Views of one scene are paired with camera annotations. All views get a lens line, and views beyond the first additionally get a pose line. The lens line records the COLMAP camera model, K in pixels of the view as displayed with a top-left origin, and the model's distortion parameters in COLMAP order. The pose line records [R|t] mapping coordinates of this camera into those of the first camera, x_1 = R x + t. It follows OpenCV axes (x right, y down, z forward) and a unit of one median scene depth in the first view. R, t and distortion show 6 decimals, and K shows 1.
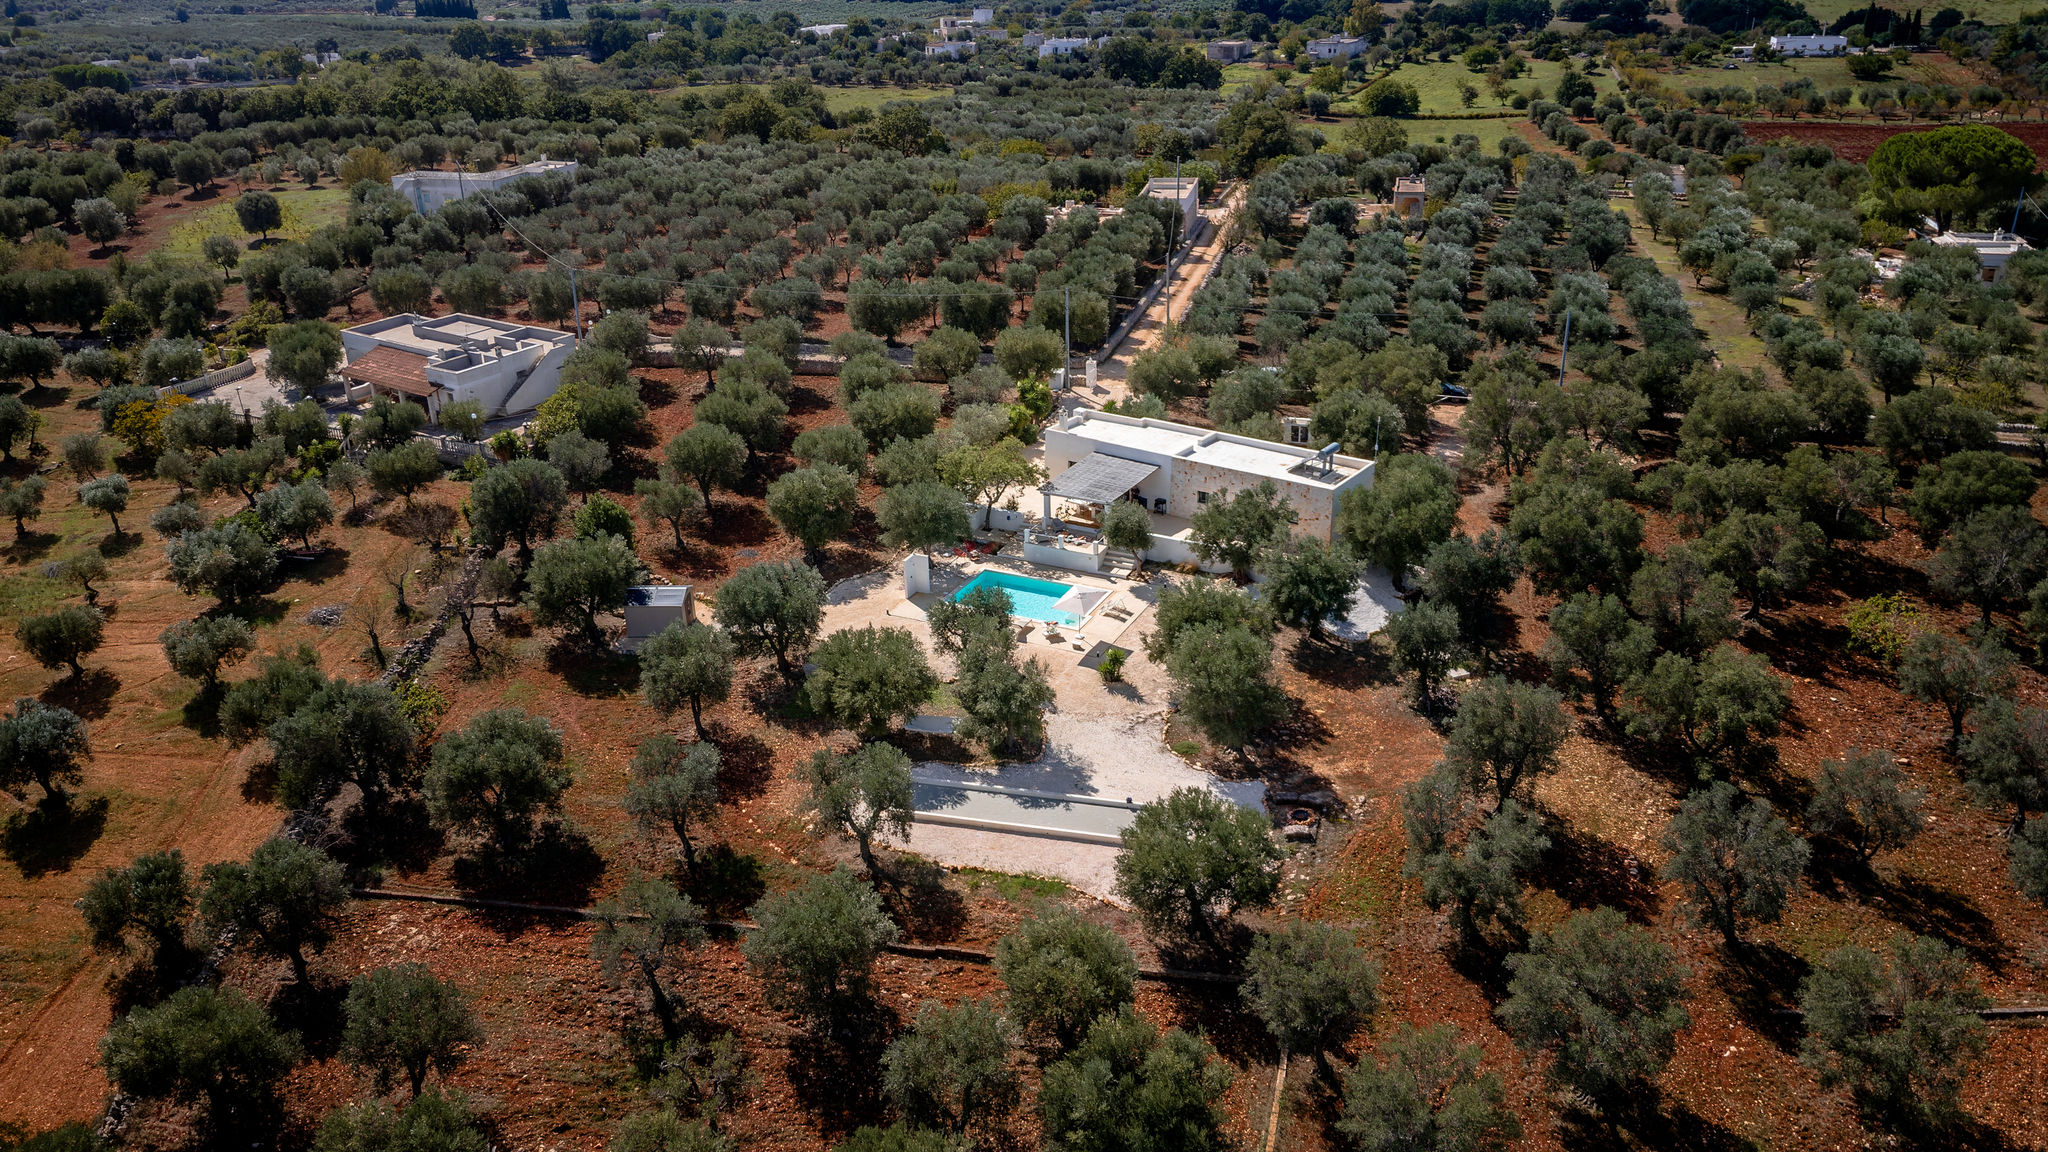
lens RADIAL K [[1632.1, 0, 1024.0], [0, 1632.1, 576.0], [0, 0, 1]] dist [0.036032, -0.058963]
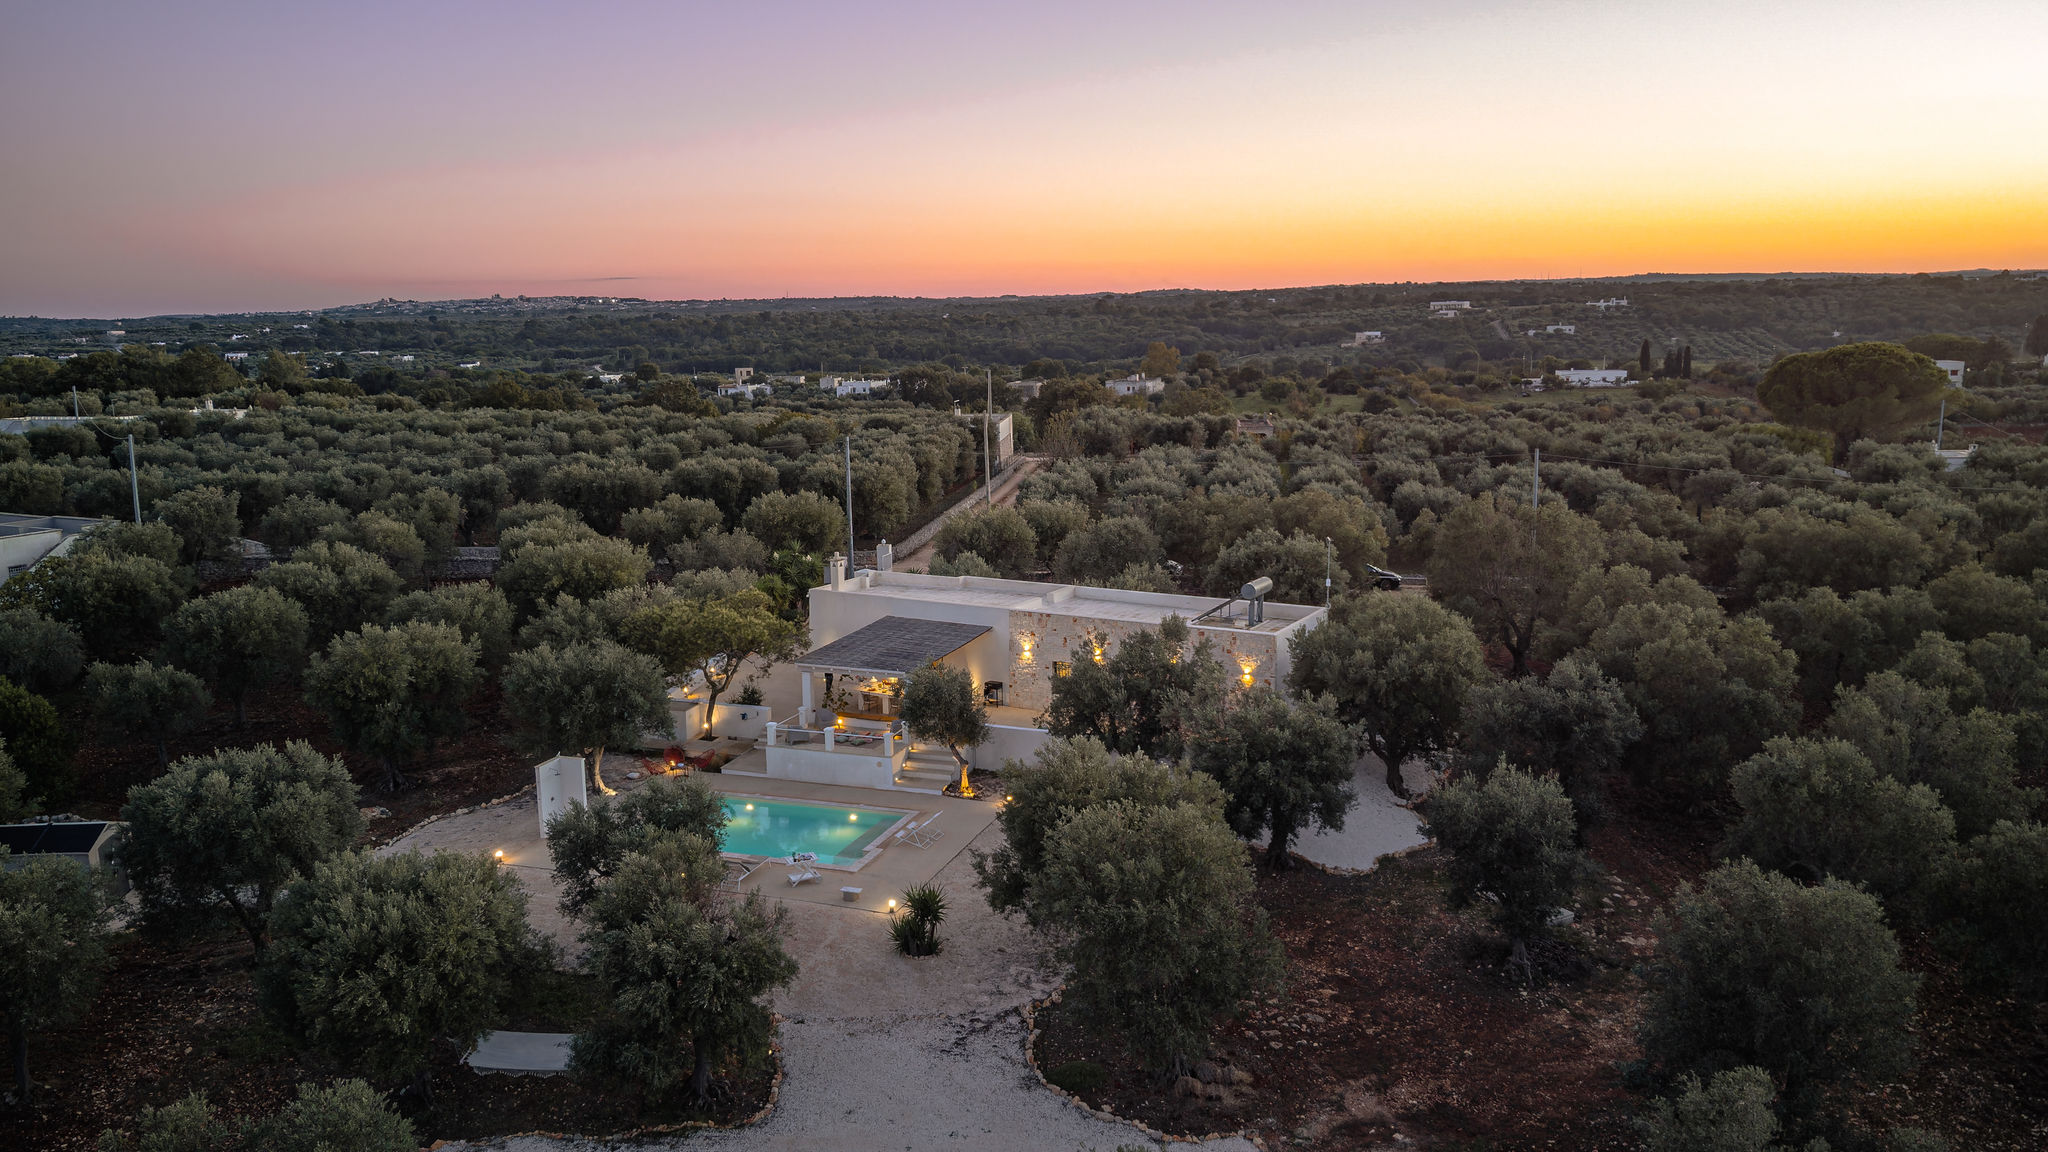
lens RADIAL K [[1632.1, 0, 1024.0], [0, 1632.1, 576.0], [0, 0, 1]] dist [0.036032, -0.058963]
pose [[0.993059, -0.024489, 0.115042, 0.028555], [0.049665, 0.973919, -0.221396, 0.060962], [-0.106620, 0.225573, 0.968374, 0.450898]]
